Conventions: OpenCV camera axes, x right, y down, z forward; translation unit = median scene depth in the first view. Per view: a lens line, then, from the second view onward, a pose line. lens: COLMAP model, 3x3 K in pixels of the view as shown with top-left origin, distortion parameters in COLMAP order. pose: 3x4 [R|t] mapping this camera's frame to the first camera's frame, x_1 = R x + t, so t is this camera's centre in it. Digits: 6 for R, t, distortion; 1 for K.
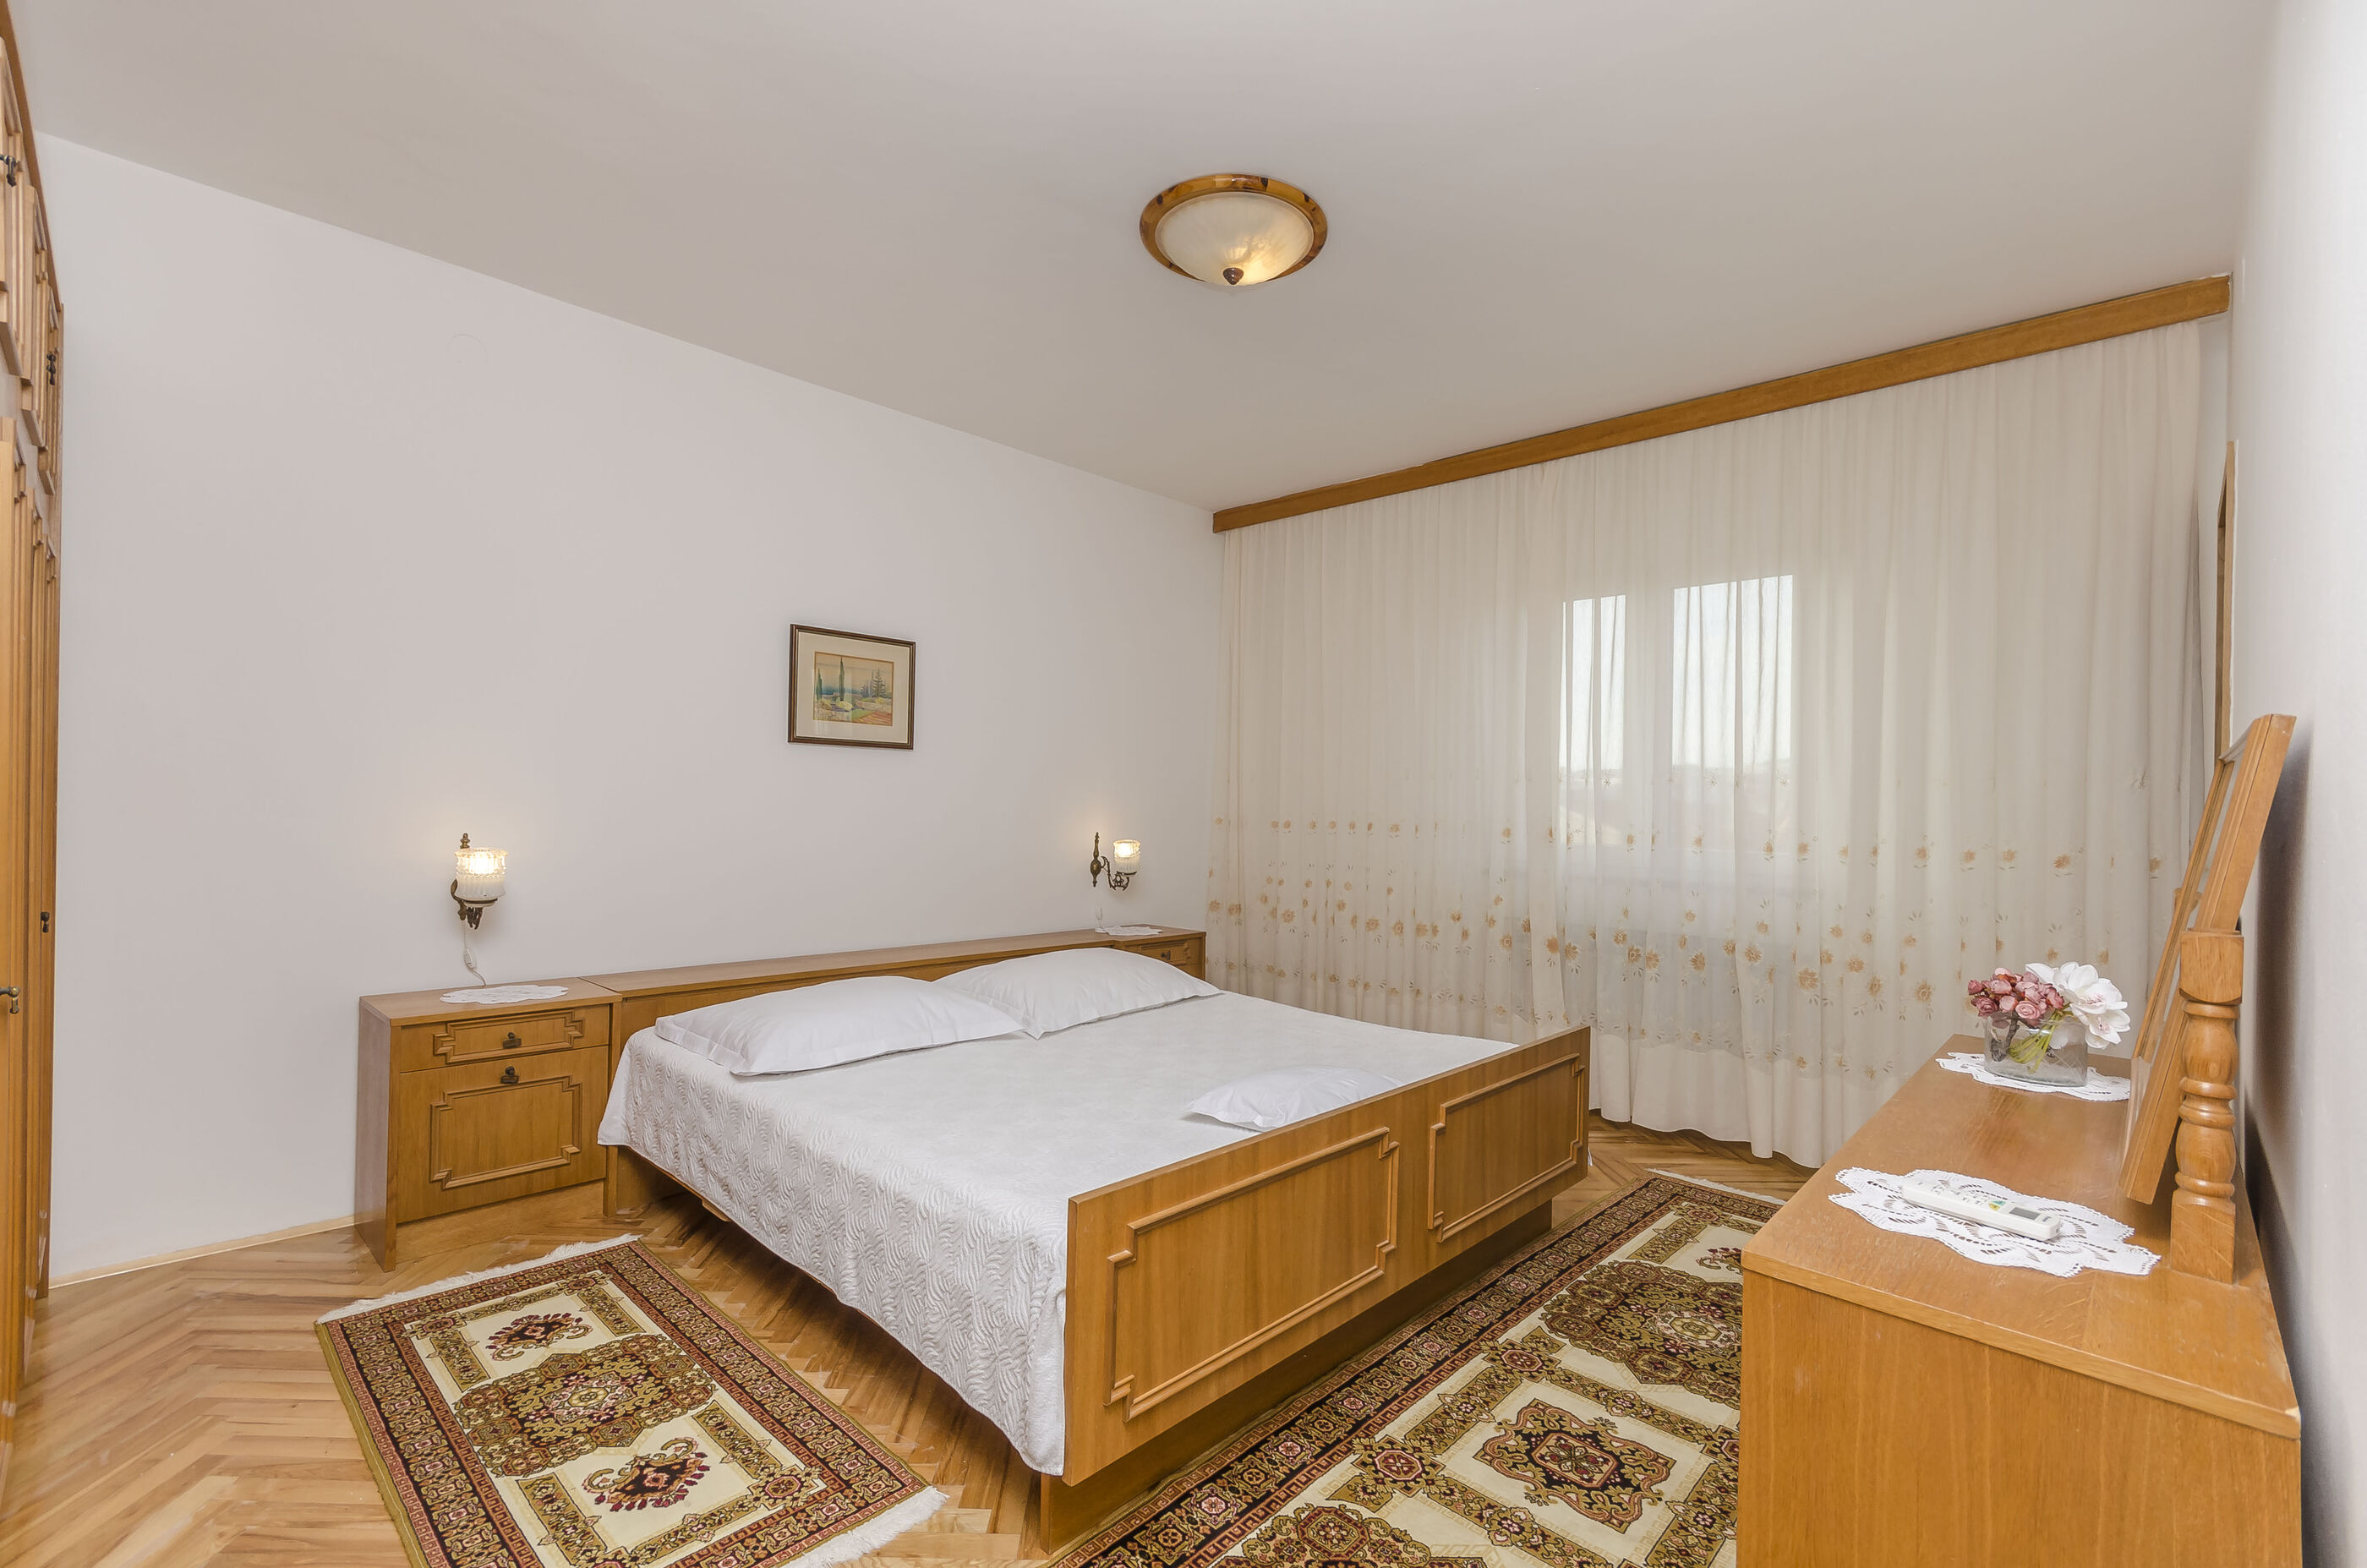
lens RADIAL K [[1034.9, 0, 1183.5], [0, 1034.9, 784.0], [0, 0, 1]] dist [0.000345, -0.000050]
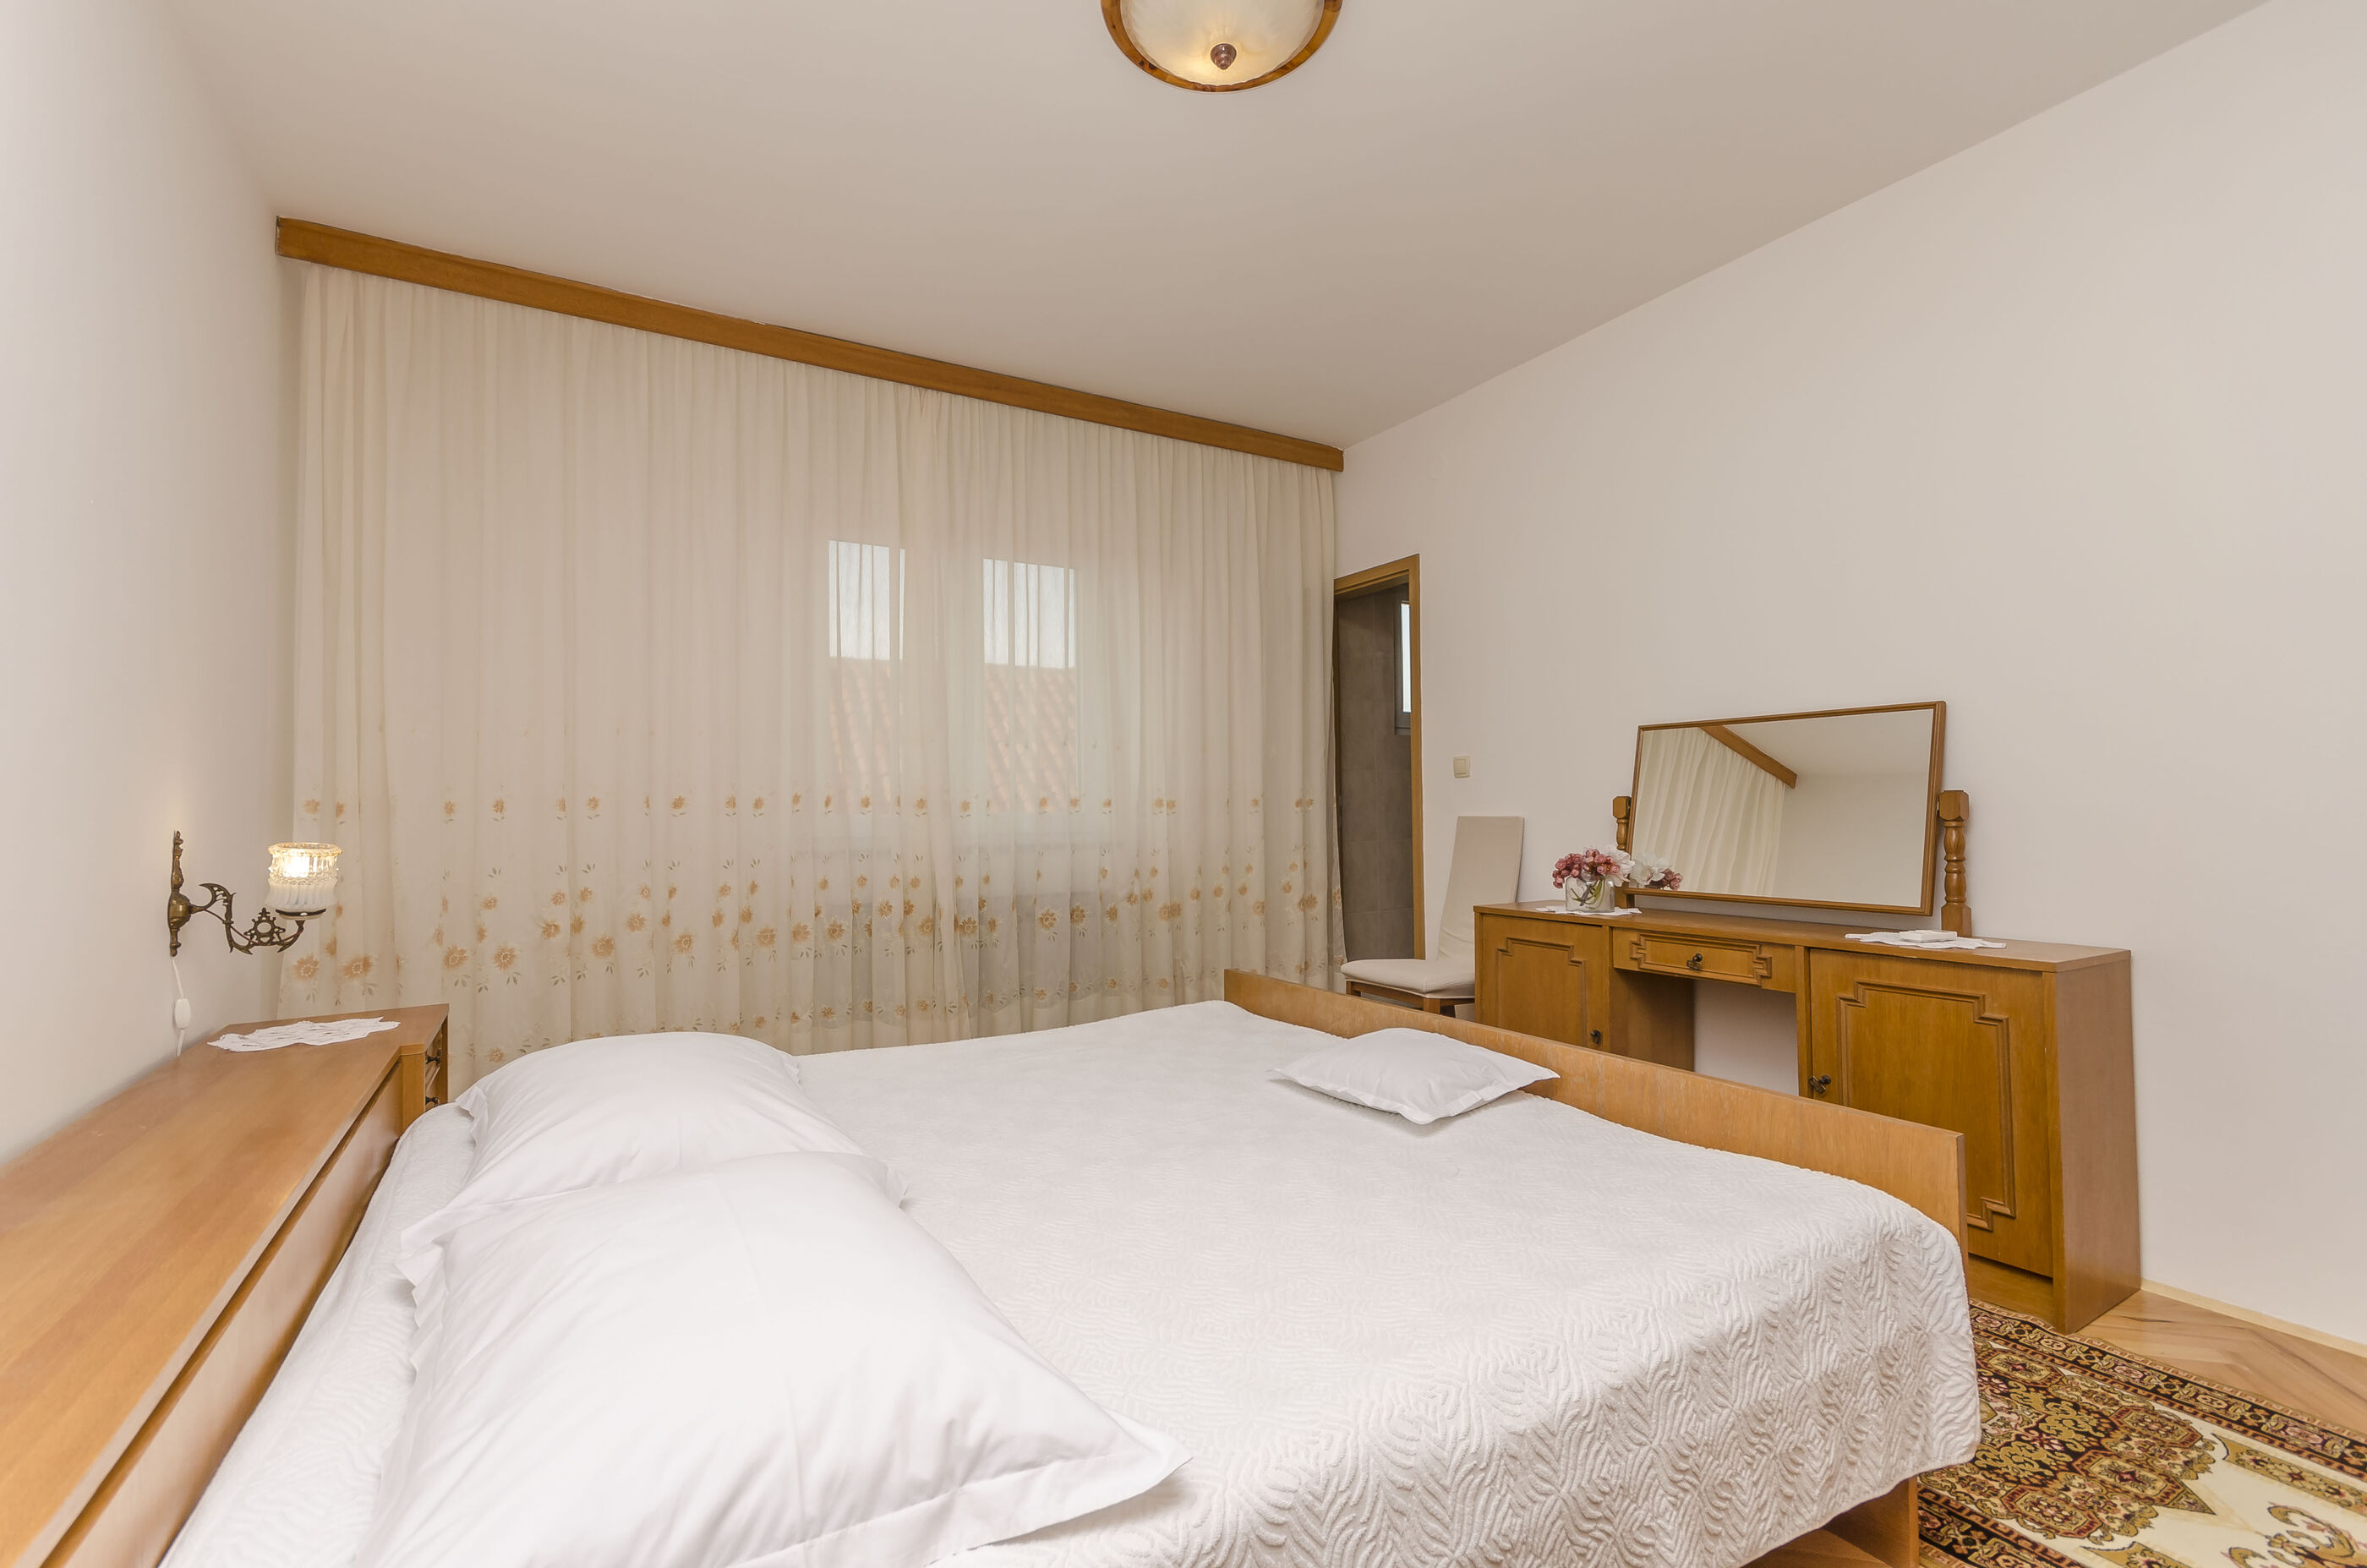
lens RADIAL K [[1046.9, 0, 1183.5], [0, 1046.9, 784.0], [0, 0, 1]] dist [0.009698, 0.000064]
pose [[0.275907, -0.006570, 0.961162, -0.406775], [-0.005374, 0.999950, 0.008378, 0.019676], [-0.961169, -0.007477, 0.275858, 0.464083]]
